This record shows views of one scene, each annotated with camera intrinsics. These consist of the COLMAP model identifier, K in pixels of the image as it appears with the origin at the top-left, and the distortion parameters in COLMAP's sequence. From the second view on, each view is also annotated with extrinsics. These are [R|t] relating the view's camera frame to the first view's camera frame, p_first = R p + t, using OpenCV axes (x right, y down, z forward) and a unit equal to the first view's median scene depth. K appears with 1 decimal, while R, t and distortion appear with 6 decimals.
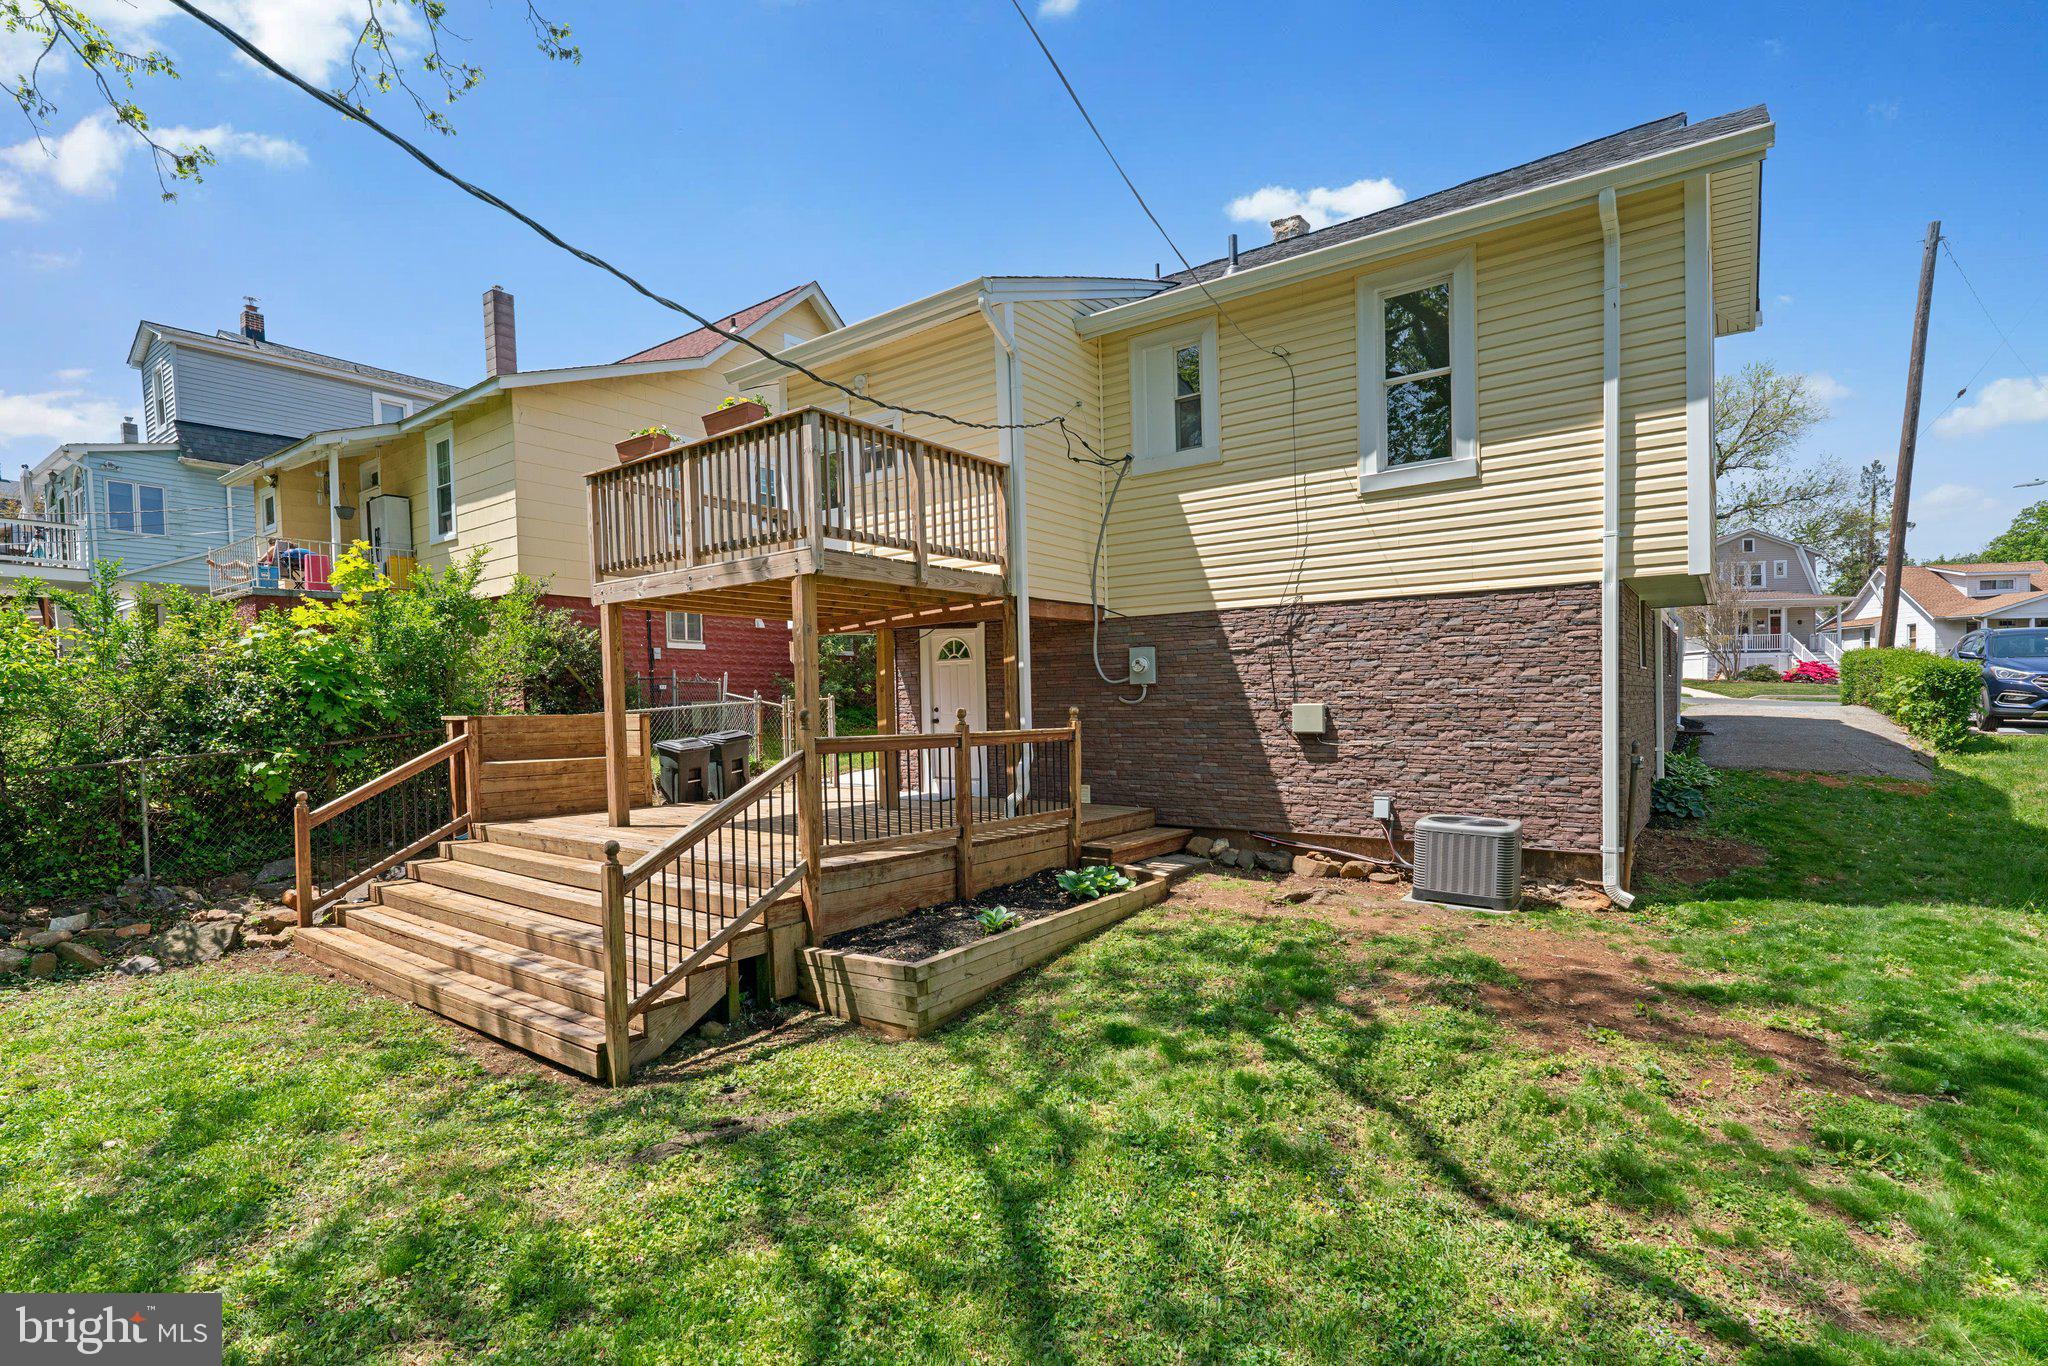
lens RADIAL K [[926.0, 0, 997.5], [0, 926.0, 707.9], [0, 0, 1]] dist [-0.004810, 0.002872]
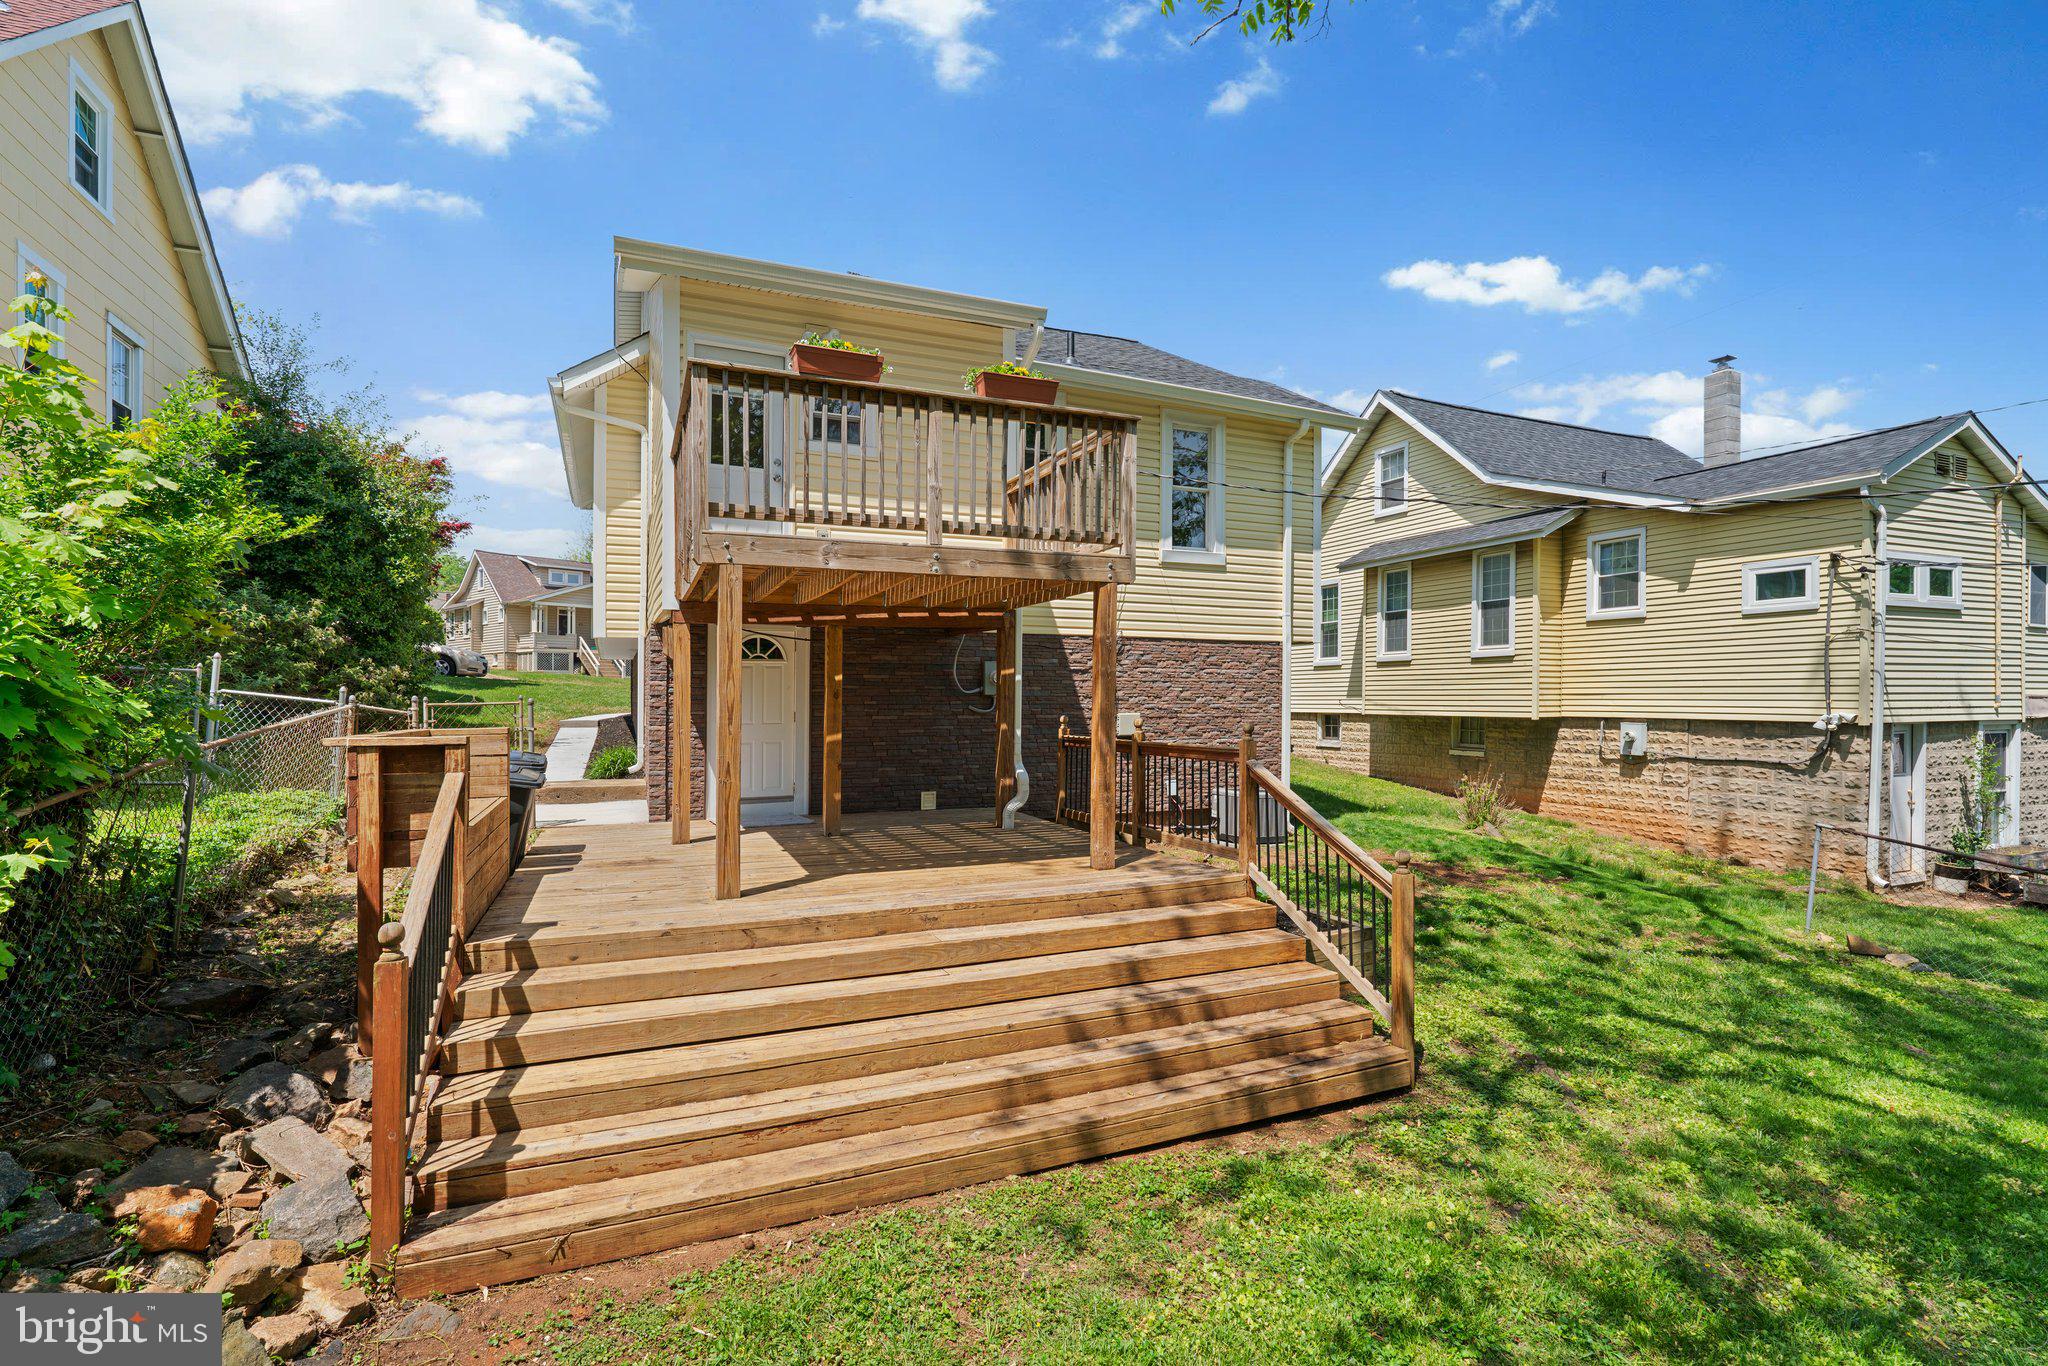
lens RADIAL K [[926.0, 0, 976.0], [0, 926.0, 680.0], [0, 0, 1]] dist [-0.004810, 0.002872]
pose [[0.515800, 0.032215, 0.856103, -0.997358], [-0.001715, 0.999330, -0.036571, -0.004887], [-0.856707, 0.017395, 0.515509, 0.560477]]
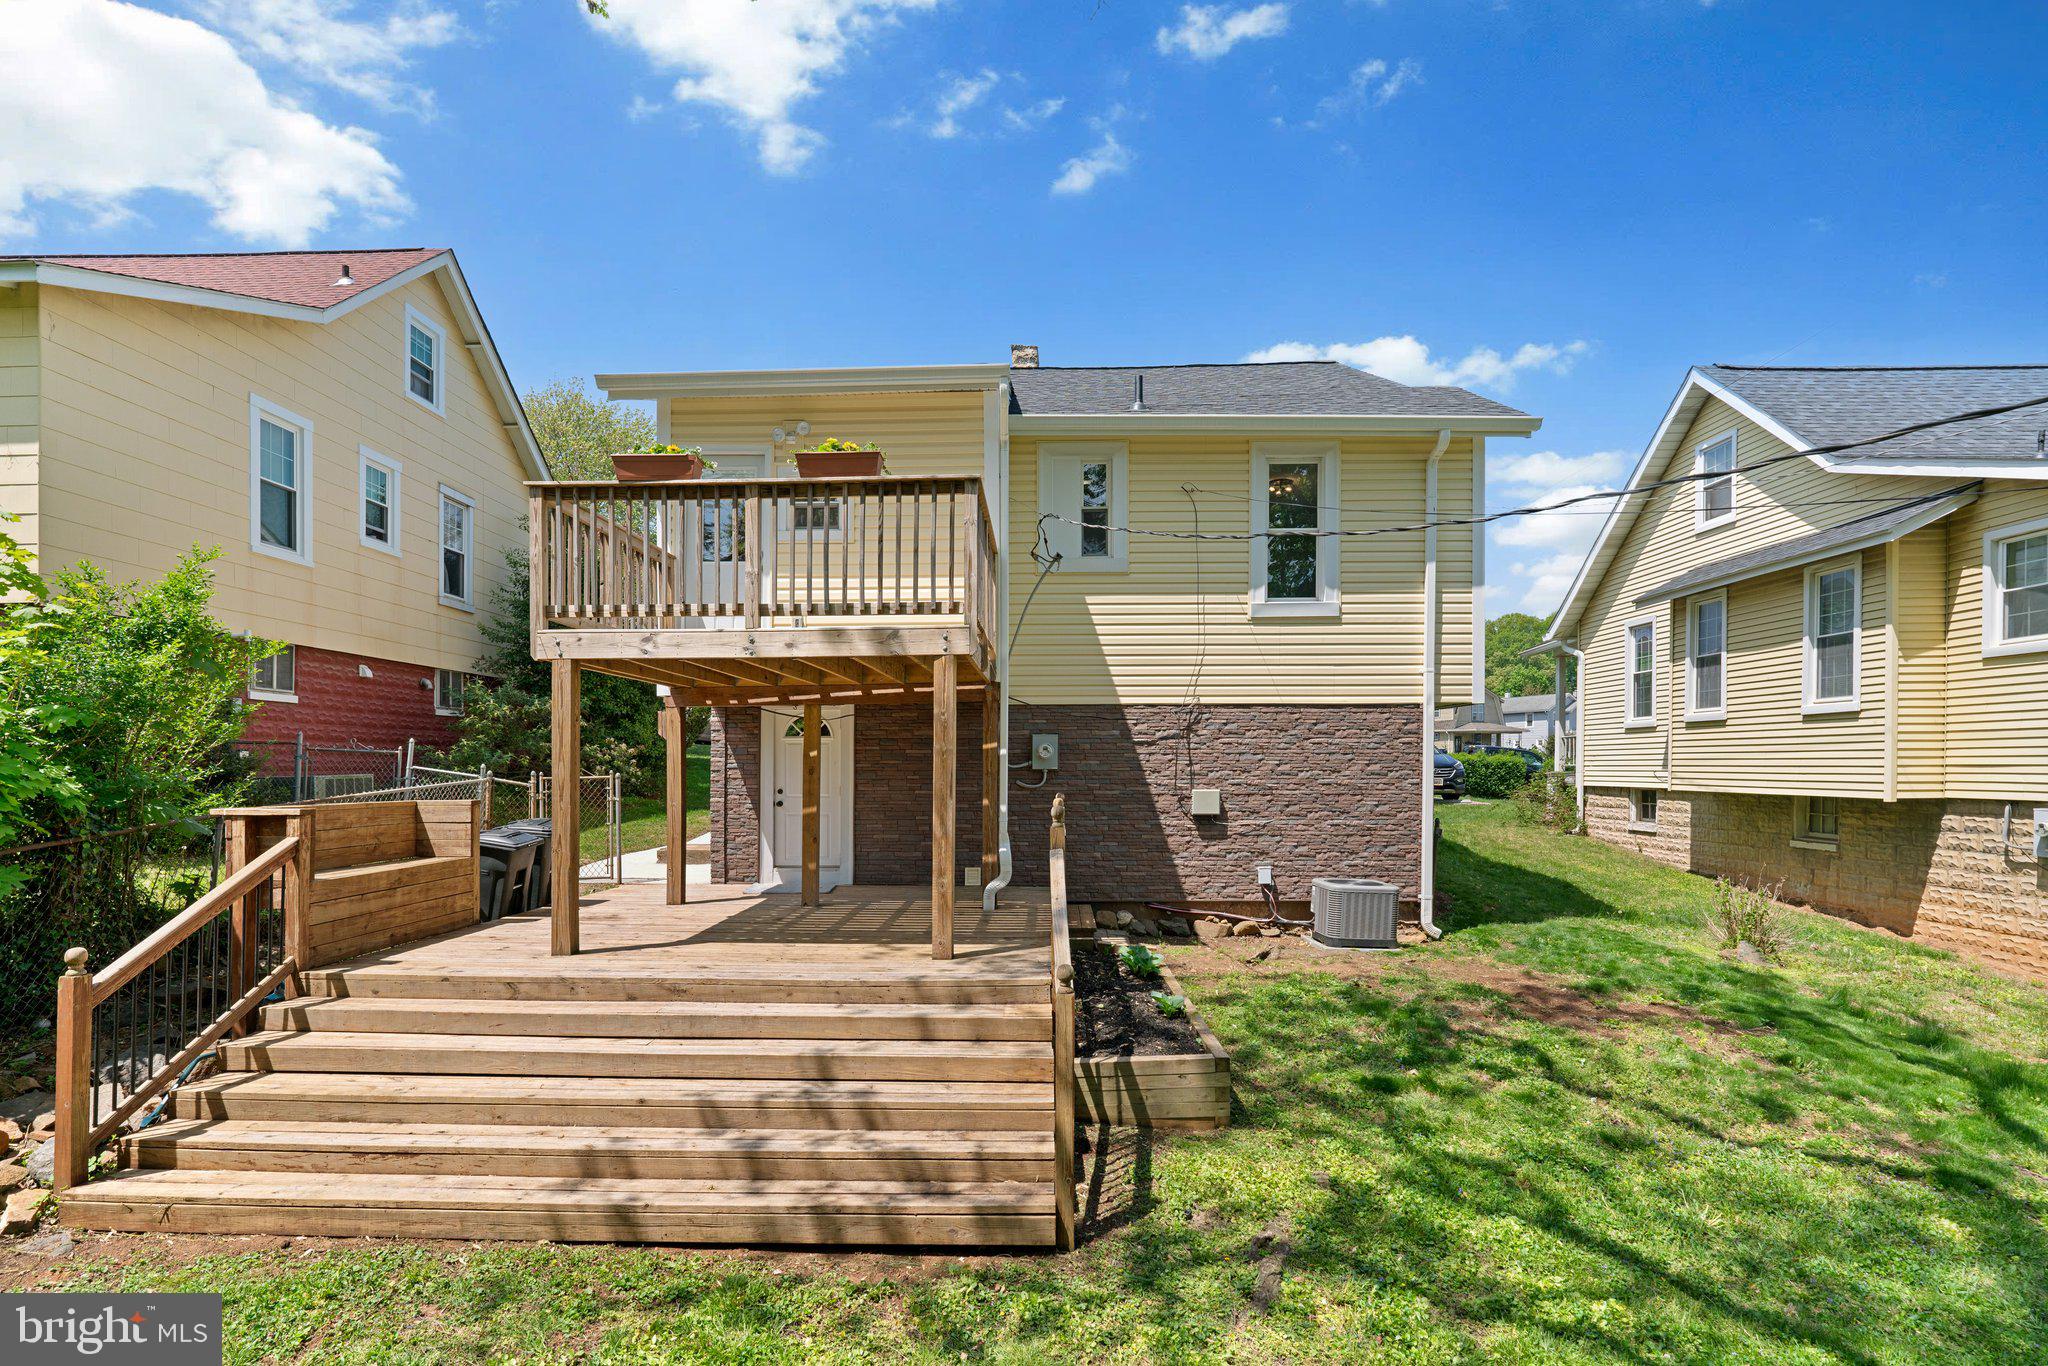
lens RADIAL K [[926.0, 0, 996.6], [0, 926.0, 755.0], [0, 0, 1]] dist [-0.004810, 0.002872]
pose [[0.824499, 0.019492, 0.565528, -0.617028], [-0.007460, 0.999694, -0.023580, -0.021032], [-0.565815, 0.015223, 0.824392, 0.201754]]
